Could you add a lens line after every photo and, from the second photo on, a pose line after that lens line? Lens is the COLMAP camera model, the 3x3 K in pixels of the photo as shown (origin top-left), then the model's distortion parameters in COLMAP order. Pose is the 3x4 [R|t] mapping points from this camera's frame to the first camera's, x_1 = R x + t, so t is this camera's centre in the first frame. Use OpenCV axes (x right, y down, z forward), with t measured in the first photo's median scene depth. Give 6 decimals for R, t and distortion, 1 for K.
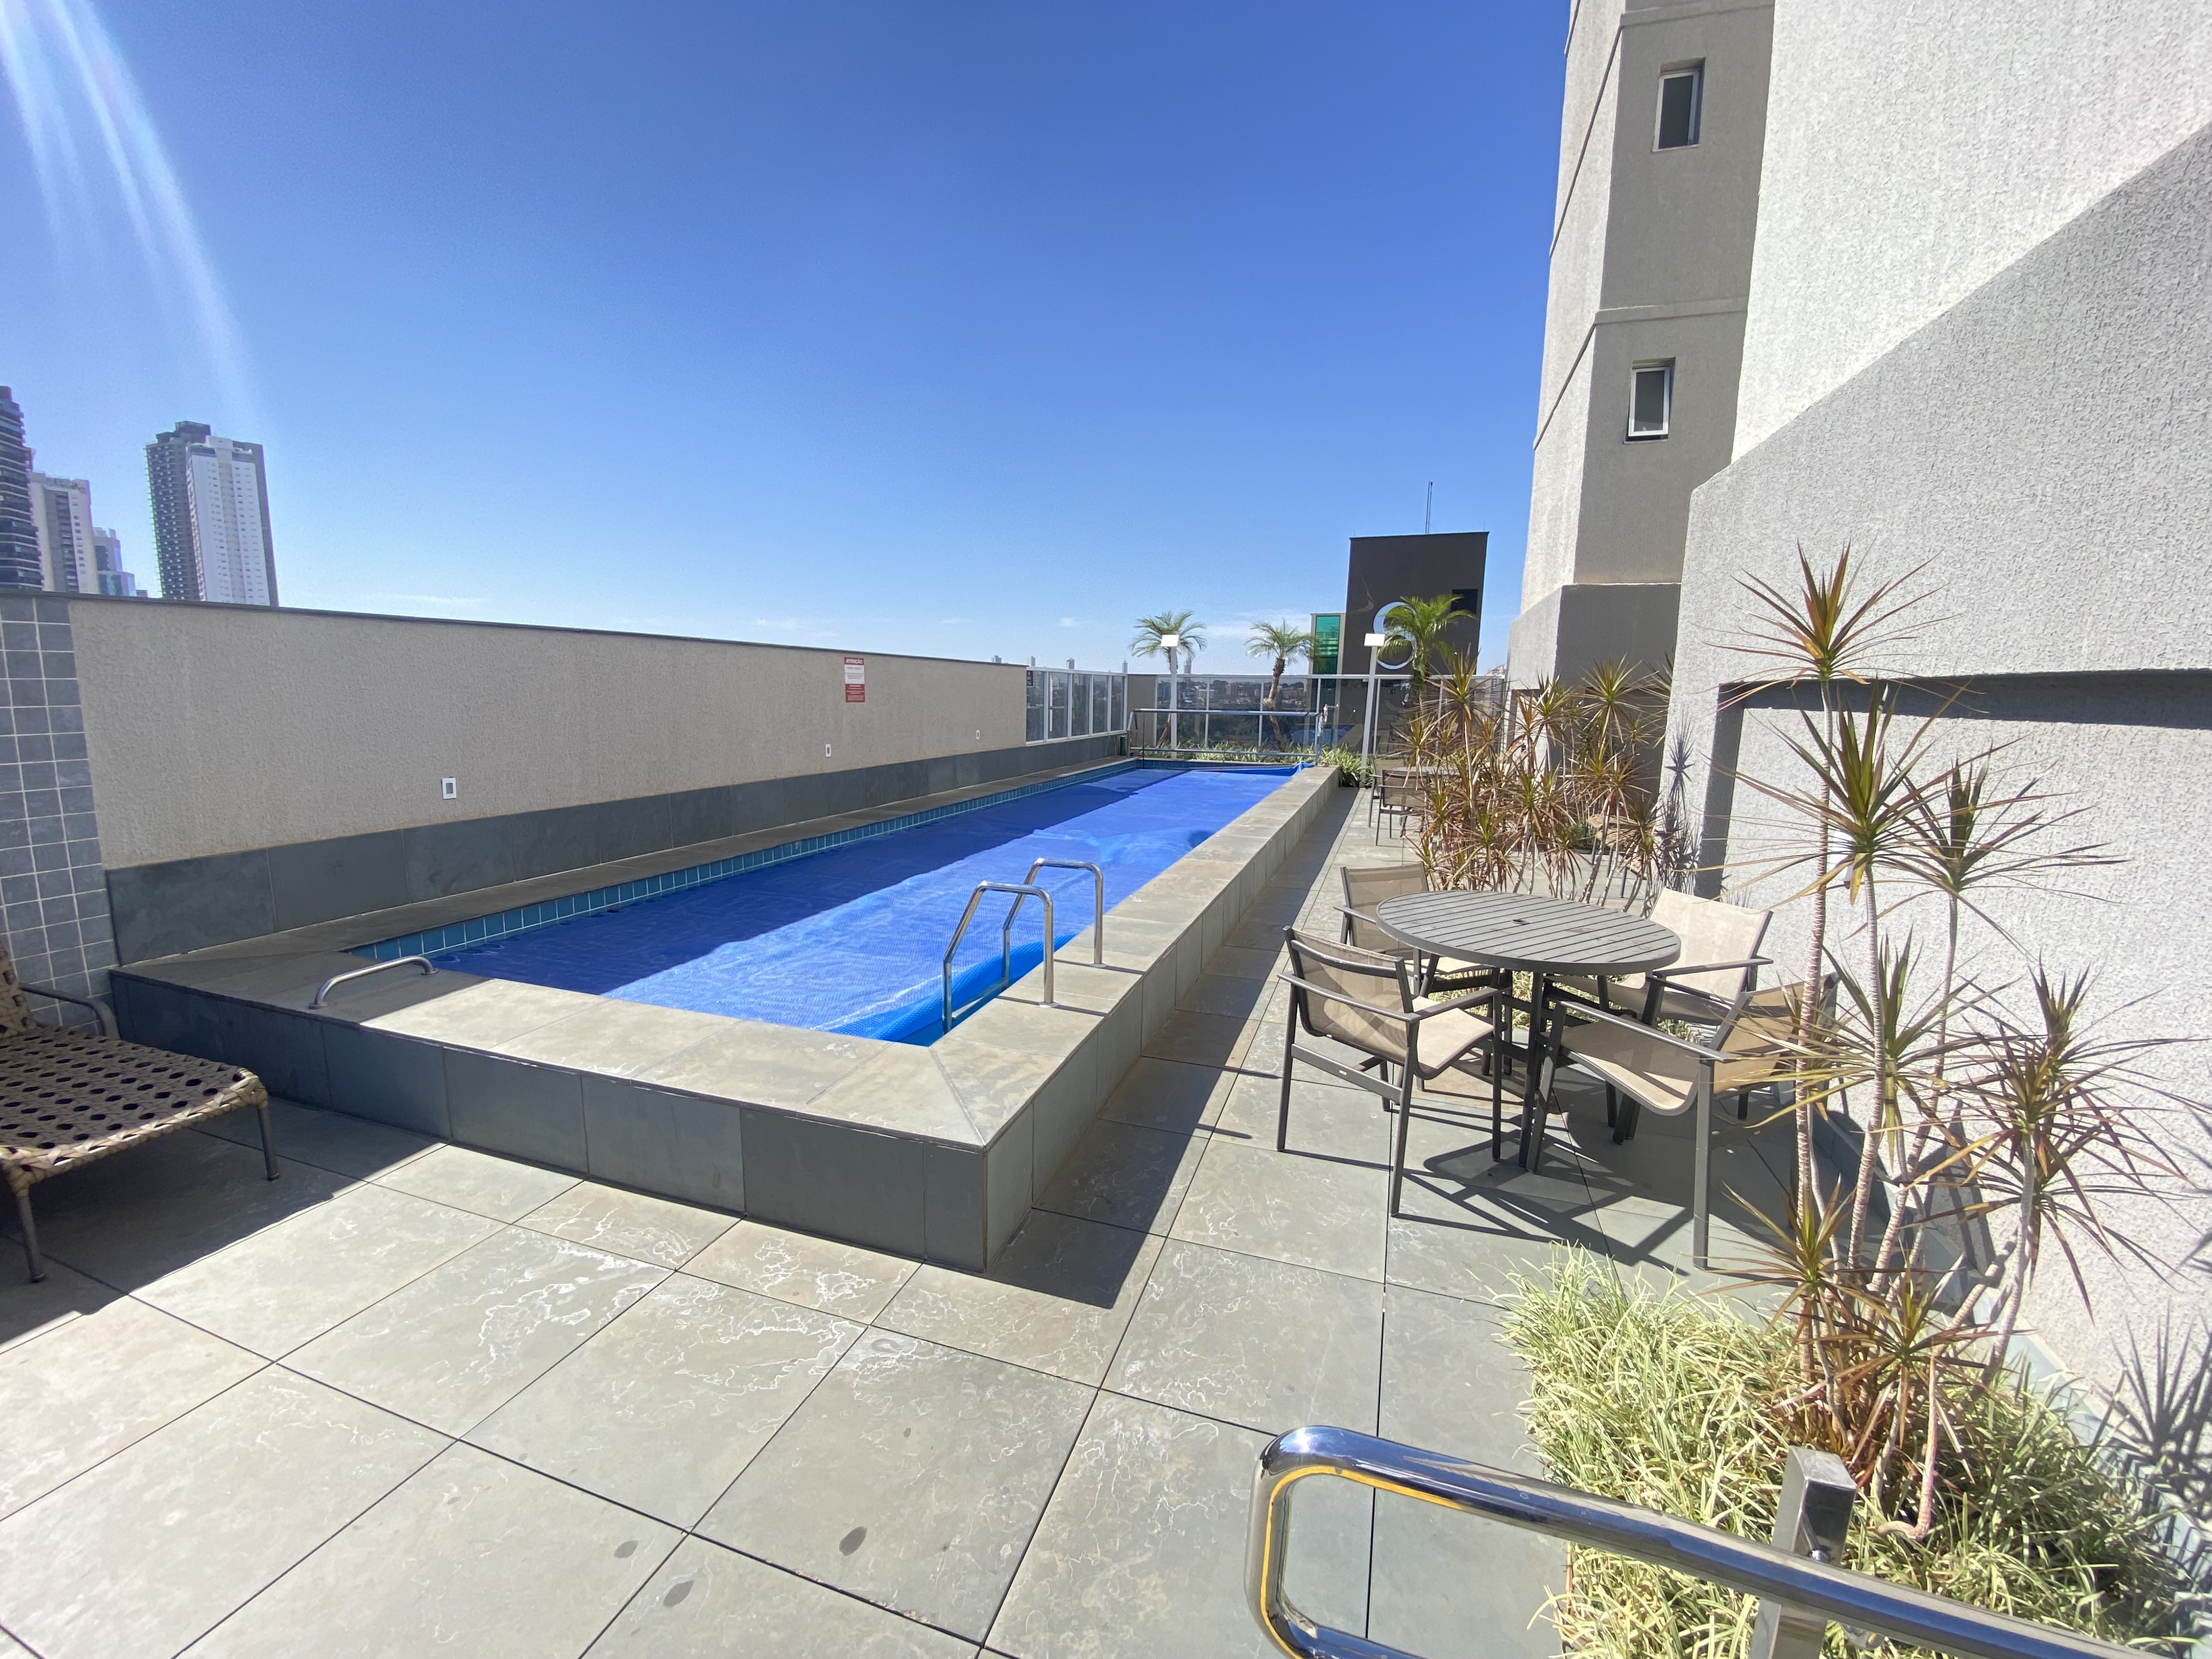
lens RADIAL K [[908.8, 0, 1101.2], [0, 908.8, 828.0], [0, 0, 1]] dist [0.003016, -0.004135]
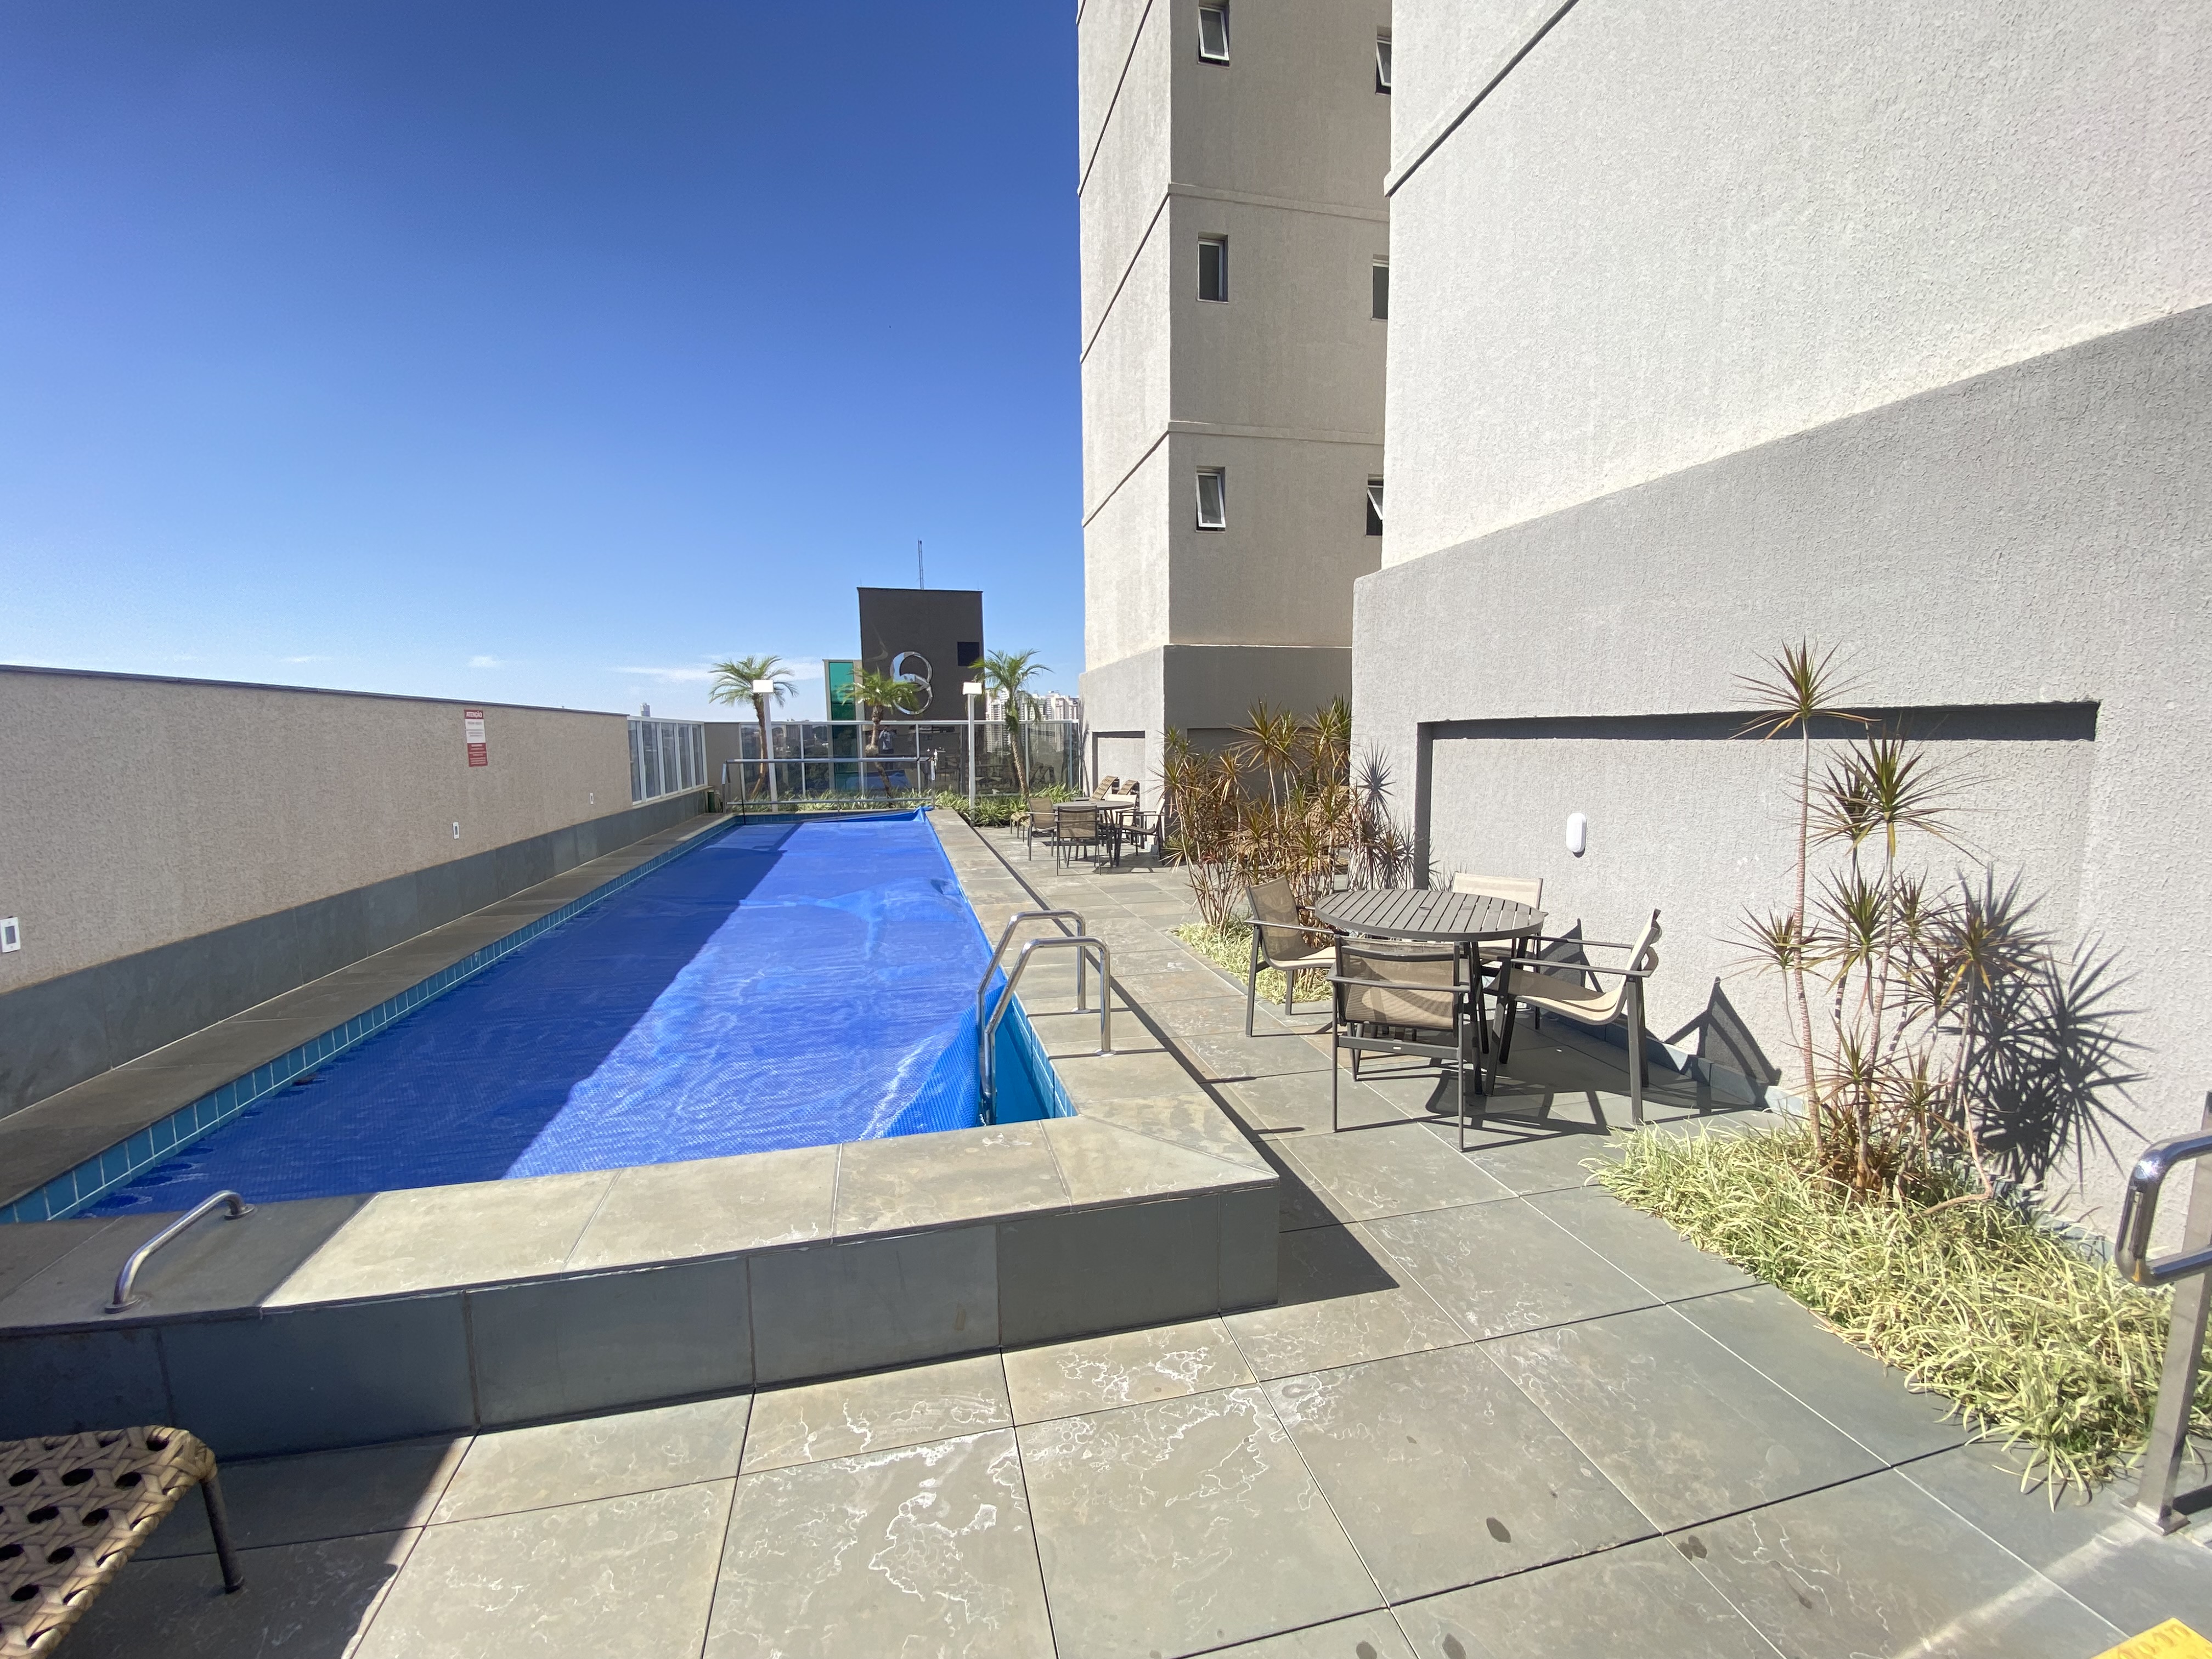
lens RADIAL K [[908.8, 0, 1115.0], [0, 908.8, 809.8], [0, 0, 1]] dist [0.003016, -0.004135]
pose [[0.846375, -0.072012, 0.527697, -0.431776], [0.106965, 0.993612, -0.035967, -0.027496], [-0.521736, 0.086887, 0.848671, 0.091821]]
